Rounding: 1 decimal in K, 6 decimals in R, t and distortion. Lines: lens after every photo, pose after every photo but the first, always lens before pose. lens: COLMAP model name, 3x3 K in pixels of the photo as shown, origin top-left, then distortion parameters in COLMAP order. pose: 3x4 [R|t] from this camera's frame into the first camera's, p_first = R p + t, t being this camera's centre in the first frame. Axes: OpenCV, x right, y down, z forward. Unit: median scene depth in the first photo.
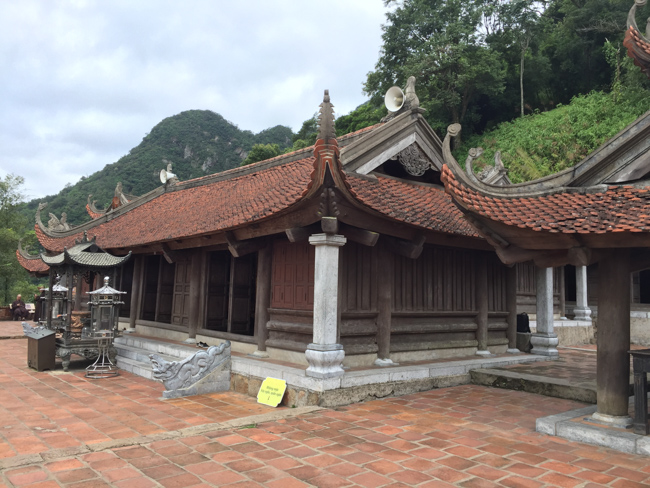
lens RADIAL K [[575.3, 0, 325.0], [0, 575.3, 244.0], [0, 0, 1]] dist [0.045354, -0.003447]
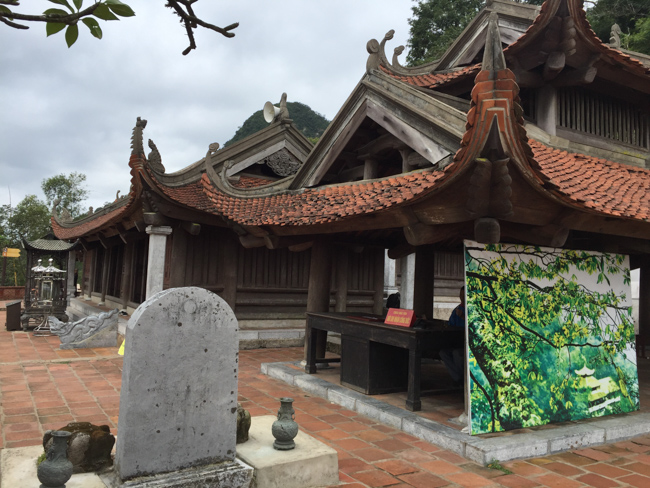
lens RADIAL K [[575.3, 0, 325.0], [0, 575.3, 244.0], [0, 0, 1]] dist [0.045354, -0.003447]
pose [[0.986377, 0.001143, -0.164494, 0.449853], [0.002131, 0.999803, 0.019730, -0.000420], [0.164485, -0.019811, 0.986181, -0.175478]]
